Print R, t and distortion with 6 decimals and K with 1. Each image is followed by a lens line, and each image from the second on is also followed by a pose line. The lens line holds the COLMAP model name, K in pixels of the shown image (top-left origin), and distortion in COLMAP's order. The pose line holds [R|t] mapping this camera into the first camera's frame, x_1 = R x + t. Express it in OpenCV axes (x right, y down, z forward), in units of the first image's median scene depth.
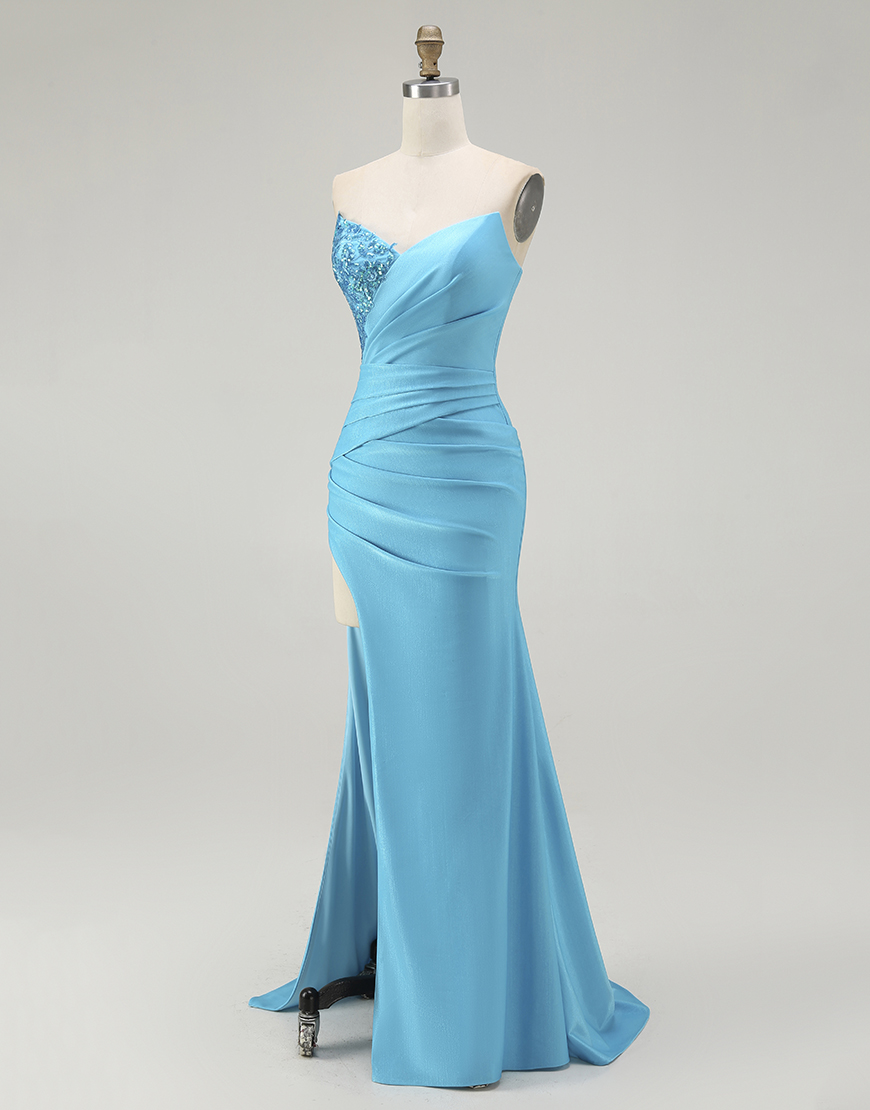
lens RADIAL K [[1487.3, 0, 439.2], [0, 1487.3, 553.1], [0, 0, 1]] dist [-0.021444, 0.000000]
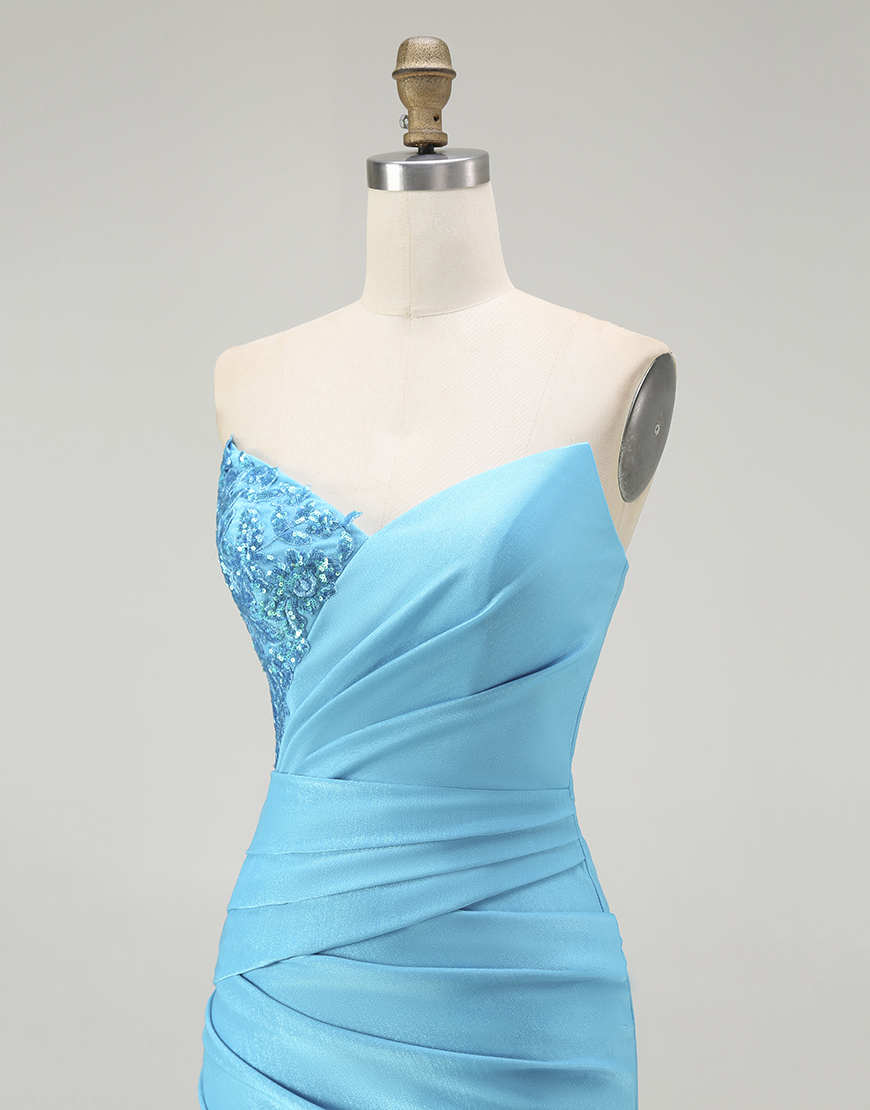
lens RADIAL K [[1805.1, 0, 430.0], [0, 1805.1, 550.6], [0, 0, 1]] dist [0.033265, 0.000000]
pose [[0.998820, -0.006986, 0.048070, -0.033257], [0.011647, 0.995179, -0.097386, -0.142198], [-0.047158, 0.097830, 0.994085, 0.457311]]
